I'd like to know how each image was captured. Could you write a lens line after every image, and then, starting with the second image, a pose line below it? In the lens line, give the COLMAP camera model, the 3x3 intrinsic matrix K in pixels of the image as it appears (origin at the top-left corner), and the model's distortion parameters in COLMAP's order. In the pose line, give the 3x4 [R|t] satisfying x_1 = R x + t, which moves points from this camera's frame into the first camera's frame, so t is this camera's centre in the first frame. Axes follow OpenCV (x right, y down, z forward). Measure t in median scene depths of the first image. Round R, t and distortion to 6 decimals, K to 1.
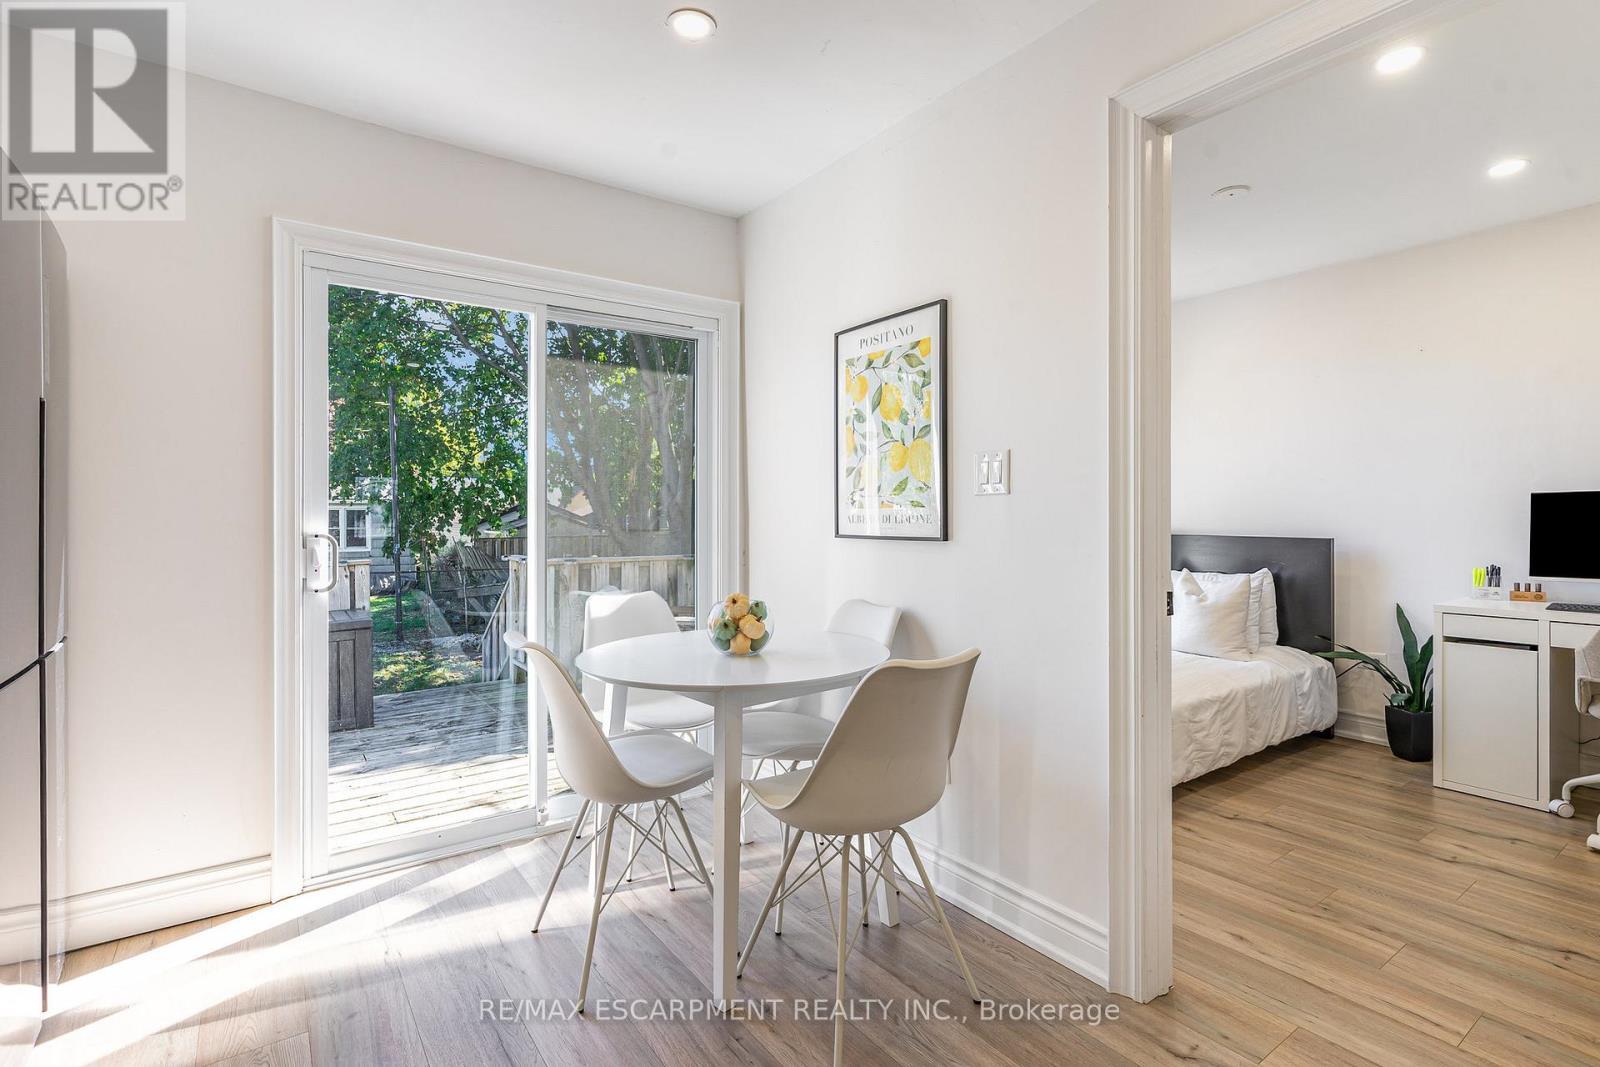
lens RADIAL K [[759.5, 0, 797.7], [0, 759.5, 522.1], [0, 0, 1]] dist [0.001863, -0.000422]
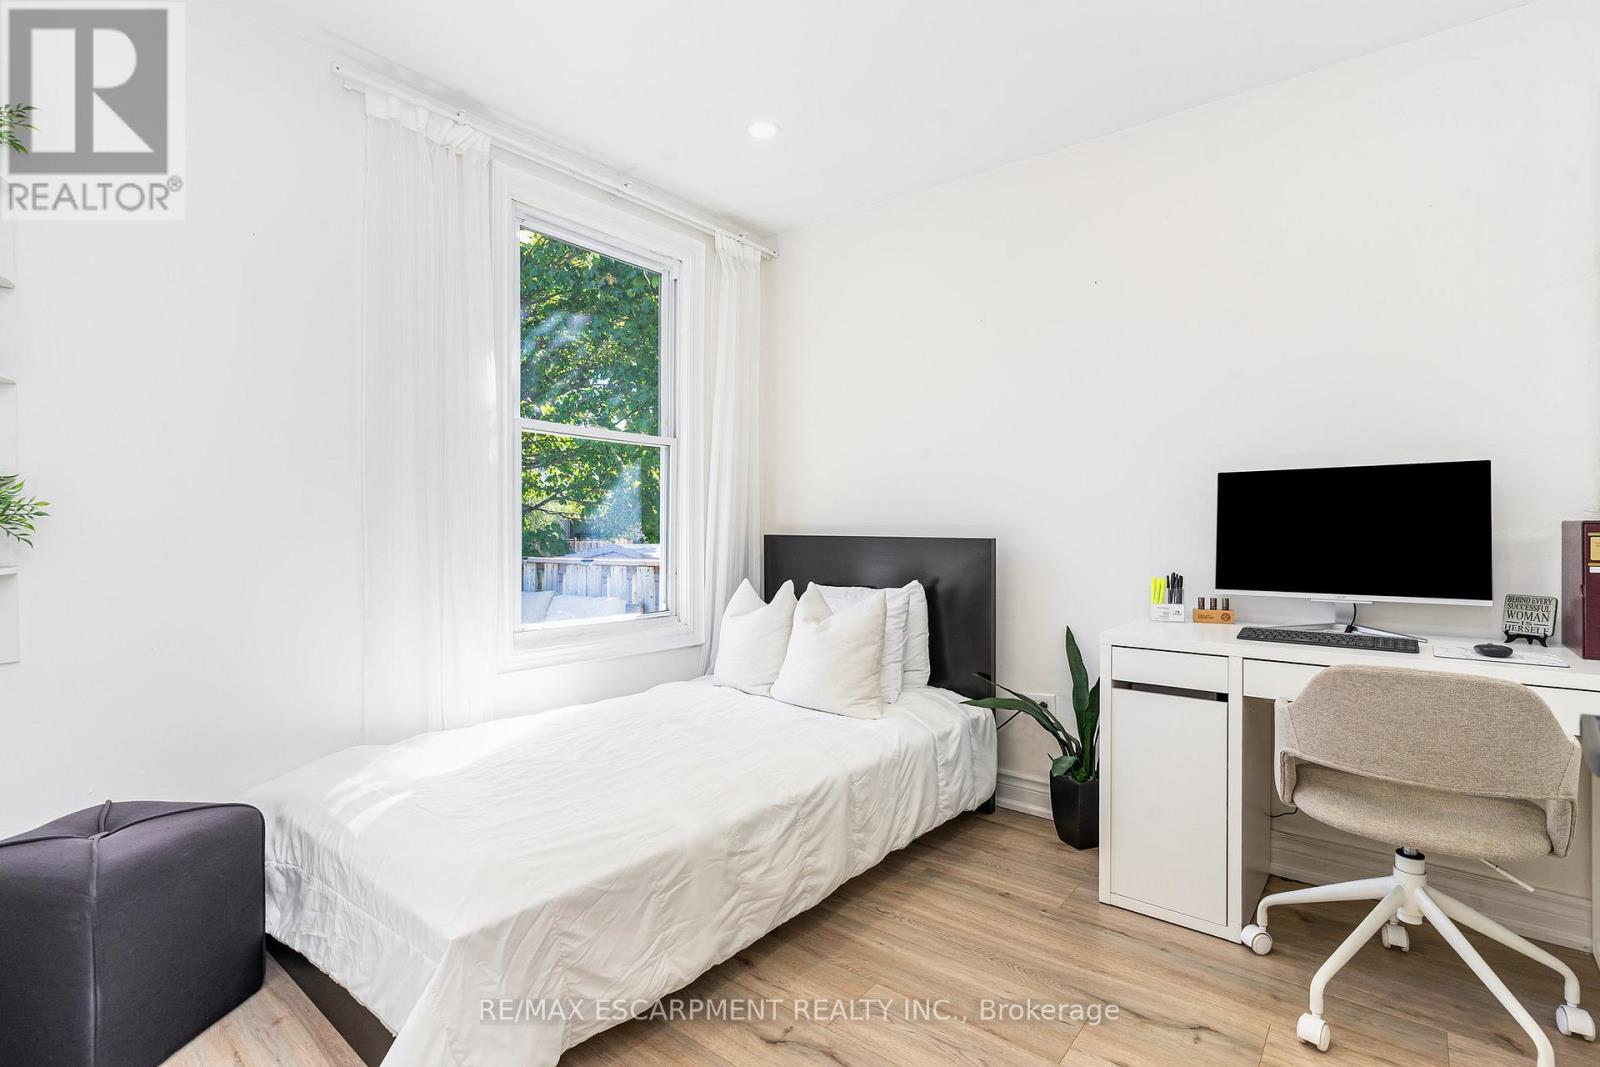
lens RADIAL K [[736.2, 0, 800.0], [0, 736.2, 533.5], [0, 0, 1]] dist [-0.001855, -0.000253]
pose [[0.965929, 0.000687, 0.258807, 0.395273], [-0.000807, 1.000000, 0.000358, 0.018651], [-0.258807, -0.000555, 0.965929, 0.422310]]
